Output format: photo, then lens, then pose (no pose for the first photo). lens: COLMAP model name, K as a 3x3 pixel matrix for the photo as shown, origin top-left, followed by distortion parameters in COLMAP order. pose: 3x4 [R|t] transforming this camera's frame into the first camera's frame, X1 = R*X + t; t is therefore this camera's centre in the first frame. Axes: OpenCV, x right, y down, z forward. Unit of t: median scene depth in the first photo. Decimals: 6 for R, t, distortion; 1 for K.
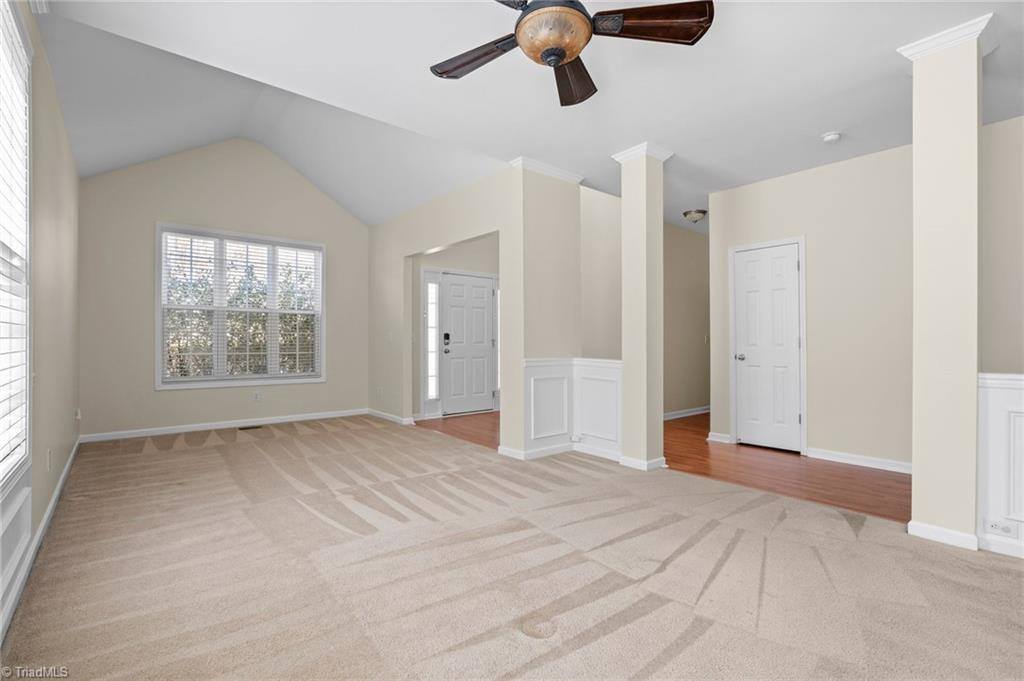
lens RADIAL K [[463.6, 0, 507.2], [0, 463.6, 333.0], [0, 0, 1]] dist [-0.000222, -0.000145]
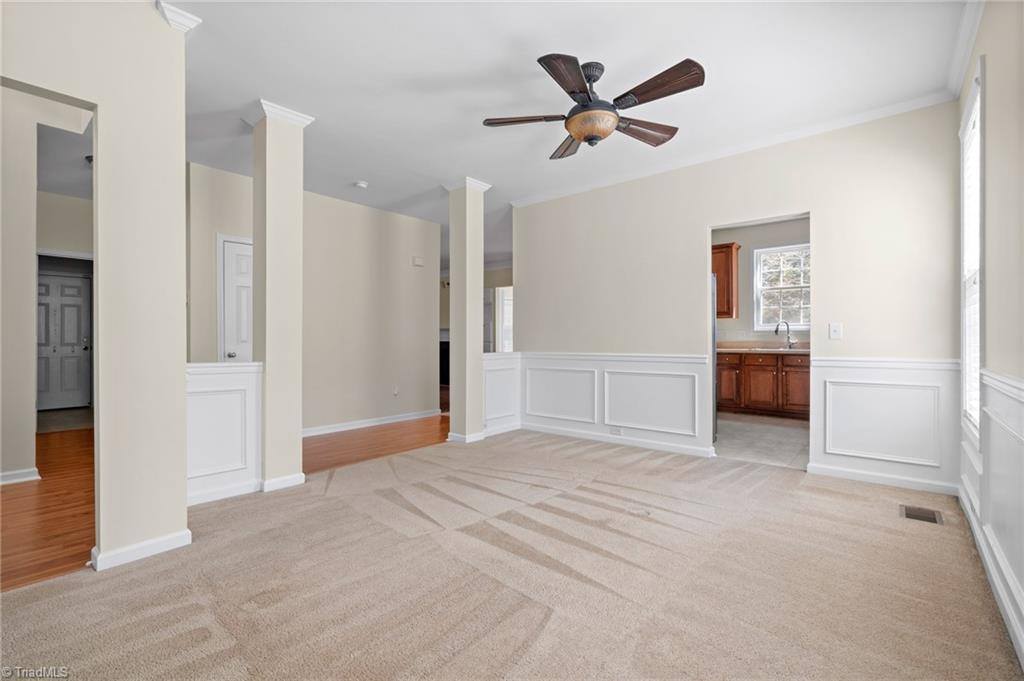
lens RADIAL K [[463.6, 0, 507.2], [0, 463.6, 333.0], [0, 0, 1]] dist [-0.000222, -0.000145]
pose [[-0.173598, 0.011958, 0.984744, -0.941028], [-0.017532, 0.999730, -0.015231, 0.022217], [-0.984661, -0.019908, -0.173341, 1.122486]]
